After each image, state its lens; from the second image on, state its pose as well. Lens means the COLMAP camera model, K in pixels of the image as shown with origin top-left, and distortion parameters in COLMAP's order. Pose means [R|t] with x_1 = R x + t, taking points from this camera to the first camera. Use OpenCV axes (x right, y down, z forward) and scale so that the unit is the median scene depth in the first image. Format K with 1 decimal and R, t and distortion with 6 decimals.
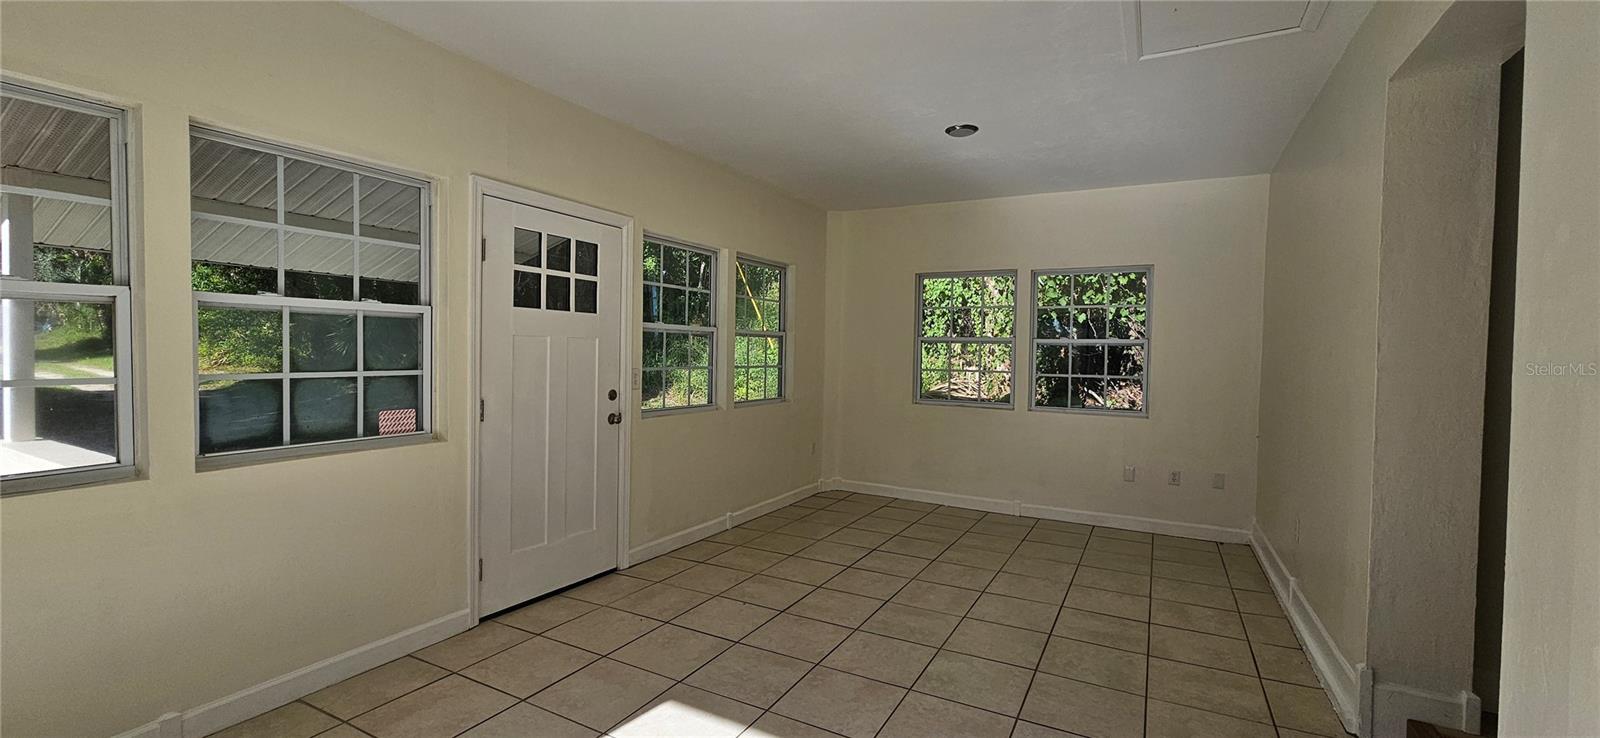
lens RADIAL K [[665.9, 0, 804.3], [0, 665.9, 370.3], [0, 0, 1]] dist [-0.001066, 0.001625]
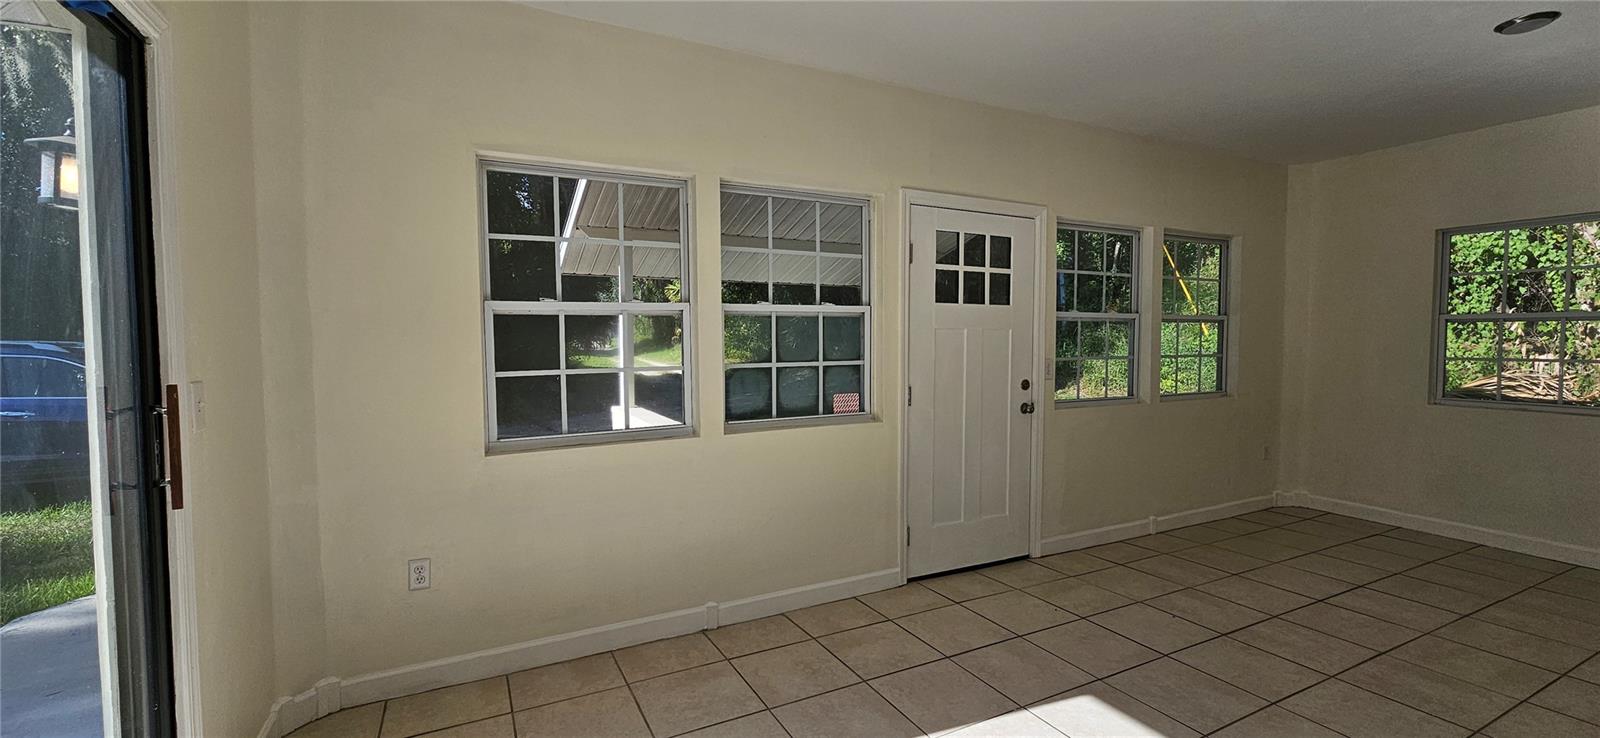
lens RADIAL K [[665.9, 0, 795.2], [0, 665.9, 369.4], [0, 0, 1]] dist [-0.001066, 0.001625]
pose [[0.825378, 0.005207, -0.564557, -0.004404], [0.001892, 0.999926, 0.011990, 0.001003], [0.564578, -0.010965, 0.825307, -0.031598]]
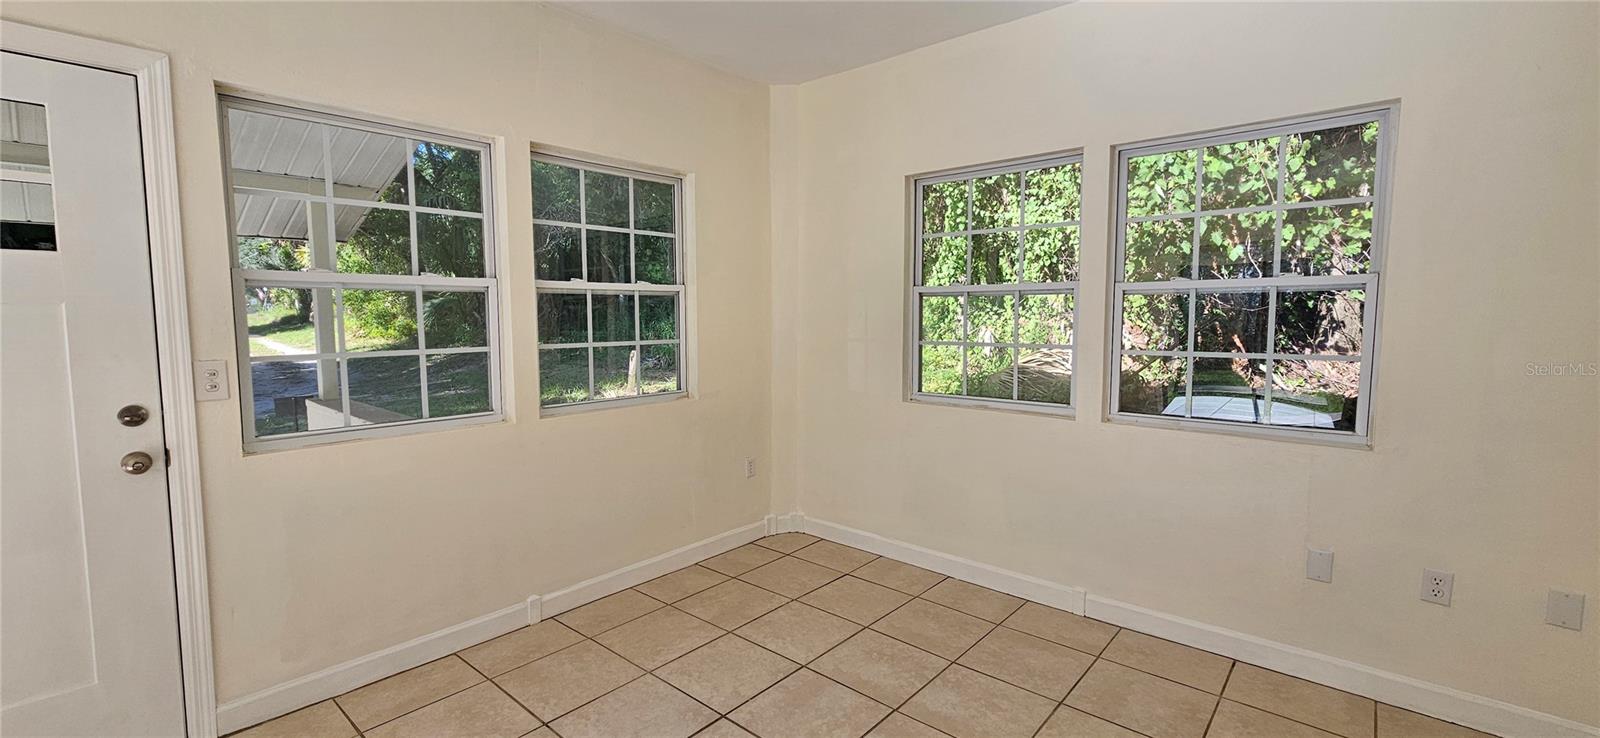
lens RADIAL K [[665.9, 0, 805.2], [0, 665.9, 369.9], [0, 0, 1]] dist [-0.001066, 0.001625]
pose [[0.976268, -0.010251, -0.216321, 0.288120], [0.021378, 0.998562, 0.049160, -0.009482], [0.215507, -0.052618, 0.975084, 0.570873]]
